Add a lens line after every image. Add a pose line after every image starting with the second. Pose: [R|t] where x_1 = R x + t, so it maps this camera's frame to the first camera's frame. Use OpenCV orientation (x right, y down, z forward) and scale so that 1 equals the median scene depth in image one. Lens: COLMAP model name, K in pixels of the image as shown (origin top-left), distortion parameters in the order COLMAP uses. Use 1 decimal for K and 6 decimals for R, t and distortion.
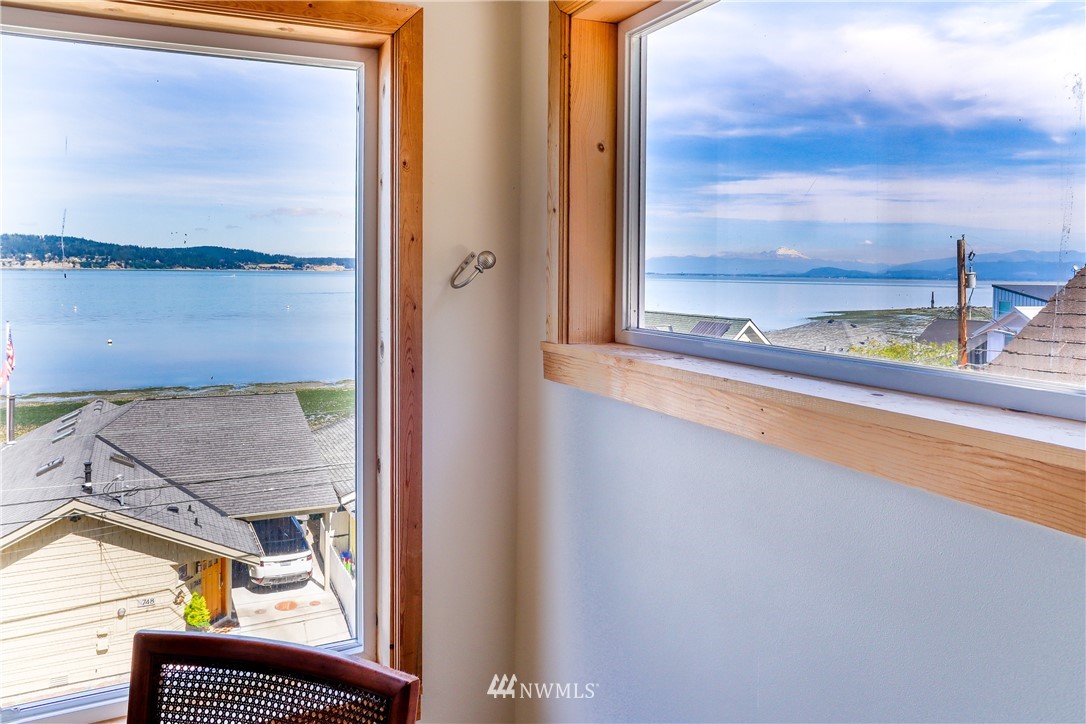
lens RADIAL K [[780.5, 0, 515.4], [0, 780.5, 290.3], [0, 0, 1]] dist [0.001599, -0.008710]
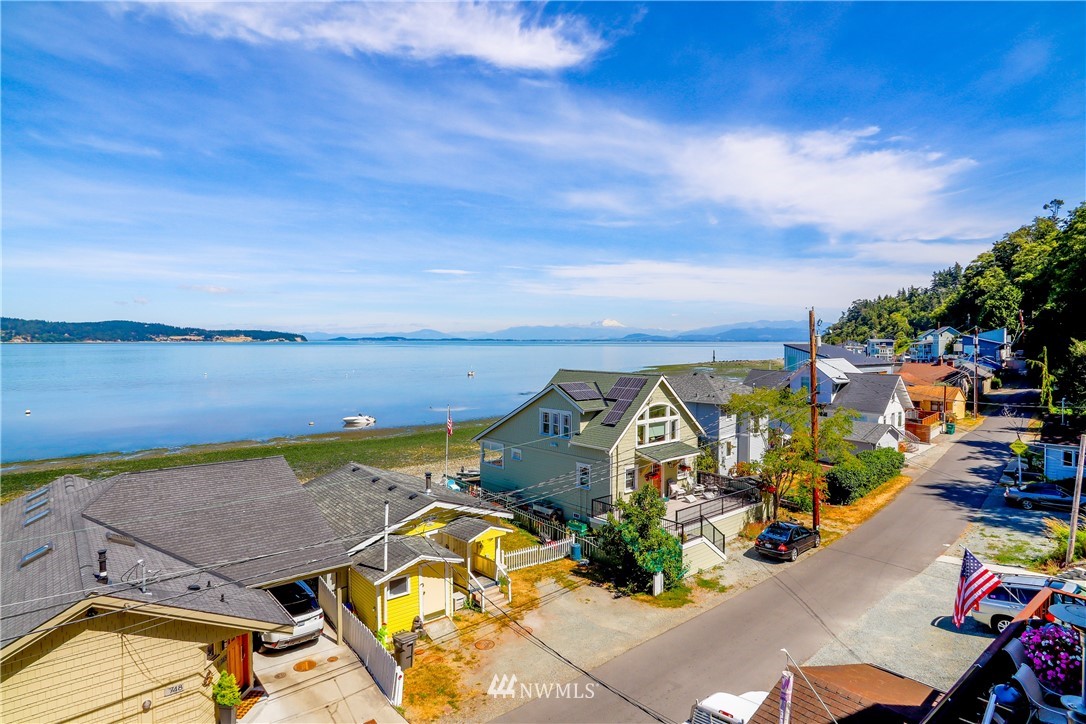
lens RADIAL K [[612.3, 0, 542.5], [0, 612.3, 357.1], [0, 0, 1]] dist [-0.014275, 0.005039]
pose [[0.968123, -0.020302, 0.249653, -0.179784], [0.018962, 0.999790, 0.007772, -0.002791], [-0.249758, -0.002791, 0.968304, 0.142957]]
